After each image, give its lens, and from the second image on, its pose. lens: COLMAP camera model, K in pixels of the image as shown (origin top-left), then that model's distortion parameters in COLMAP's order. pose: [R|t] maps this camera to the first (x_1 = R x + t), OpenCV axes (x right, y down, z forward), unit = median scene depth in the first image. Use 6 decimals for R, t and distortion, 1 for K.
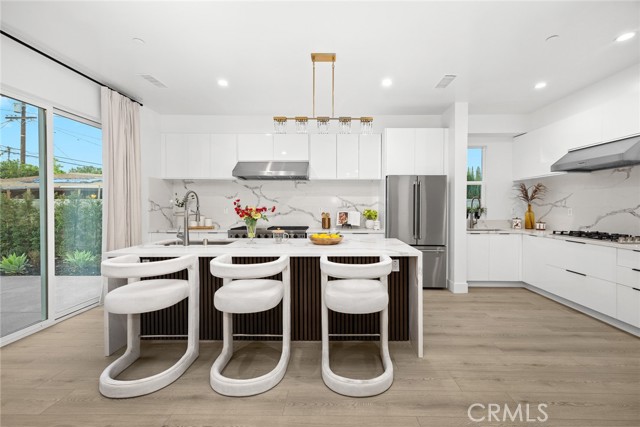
lens RADIAL K [[261.2, 0, 334.1], [0, 261.2, 207.4], [0, 0, 1]] dist [-0.000574, 0.000037]
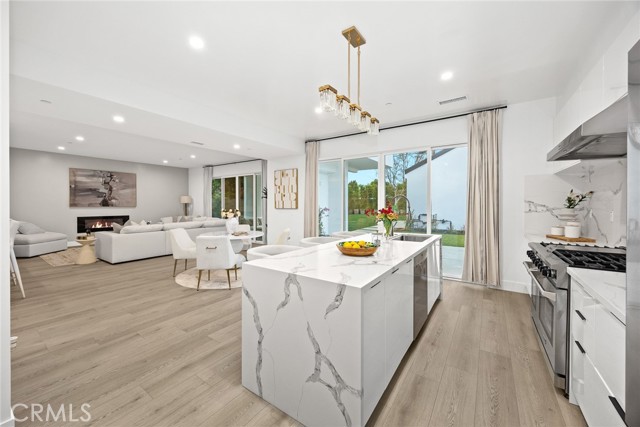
lens RADIAL K [[251.9, 0, 310.0], [0, 251.9, 205.4], [0, 0, 1]] dist [-0.000454, 0.000010]
pose [[-0.584175, 0.003434, -0.811620, 0.446310], [-0.004196, 0.999965, 0.007251, -0.012940], [0.811617, 0.007641, -0.584141, 0.840465]]
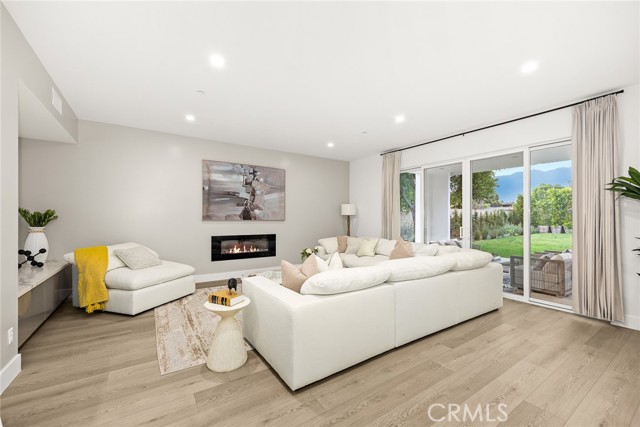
lens RADIAL K [[264.1, 0, 320.0], [0, 264.1, 213.5], [0, 0, 1]] dist [0.013699, 0.000046]
pose [[-0.830634, -0.012216, -0.556684, 0.219306], [-0.004728, 0.999878, -0.014886, 0.001024], [0.556798, -0.009733, -0.830591, -0.281234]]
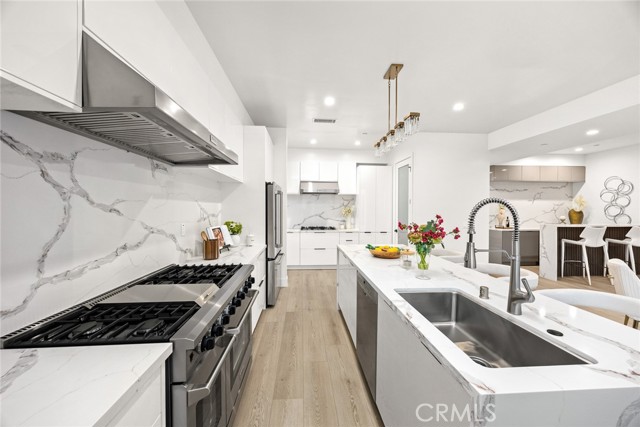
lens RADIAL K [[240.3, 0, 320.0], [0, 240.3, 213.5], [0, 0, 1]] dist [-0.000376, 0.000041]
pose [[-0.072622, -0.019536, 0.997168, -0.582076], [0.000918, 0.999806, 0.019654, -0.028713], [-0.997359, 0.002343, -0.072590, 0.824001]]
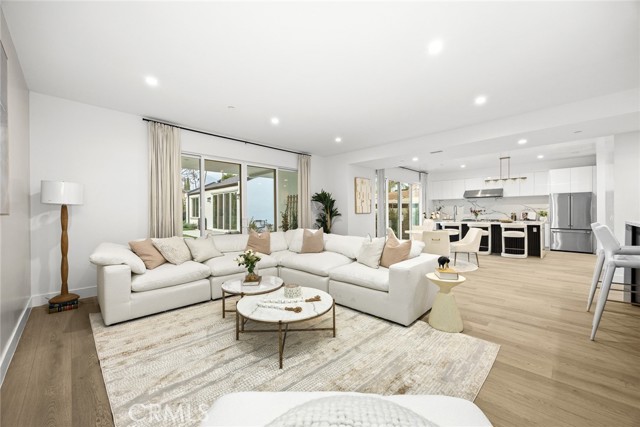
lens RADIAL K [[250.1, 0, 320.0], [0, 250.1, 213.5], [0, 0, 1]] dist [0.000300, 0.000024]
pose [[0.706538, -0.005828, -0.707651, 0.288644], [0.006062, 0.999979, -0.002183, 0.020587], [0.707649, -0.002748, 0.706559, -1.472750]]
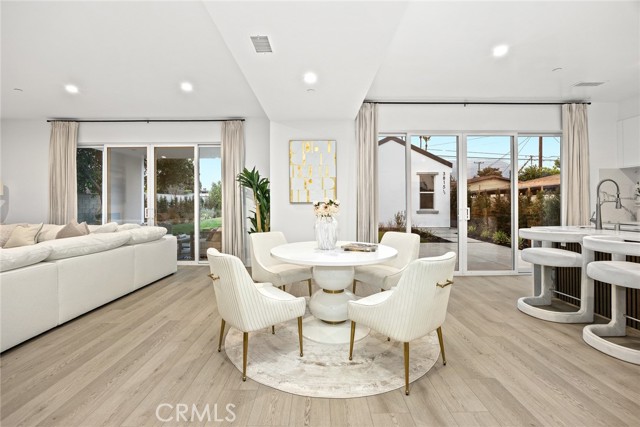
lens RADIAL K [[280.9, 0, 317.8], [0, 280.9, 204.6], [0, 0, 1]] dist [-0.019462, 0.000290]
pose [[0.002963, -0.001733, -0.999994, 0.354451], [-0.000761, 0.999998, -0.001735, 0.025143], [0.999995, 0.000766, 0.002962, -0.114120]]
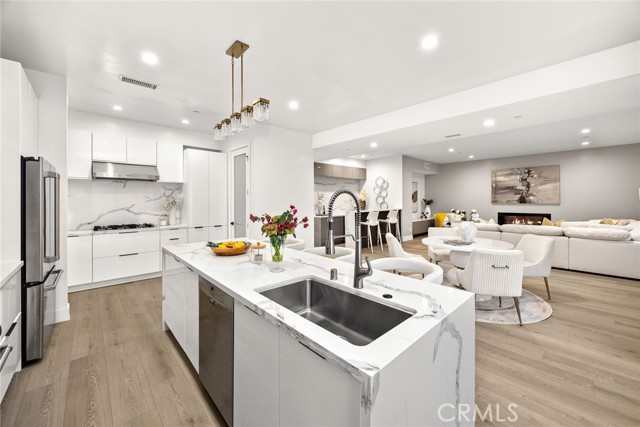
lens RADIAL K [[249.0, 0, 320.5], [0, 249.0, 199.8], [0, 0, 1]] dist [-0.000187, -0.000057]
pose [[-0.681048, 0.002462, 0.732235, -0.539603], [0.006710, 0.999973, 0.002879, -0.028201], [-0.732208, 0.006874, -0.681046, 0.845998]]
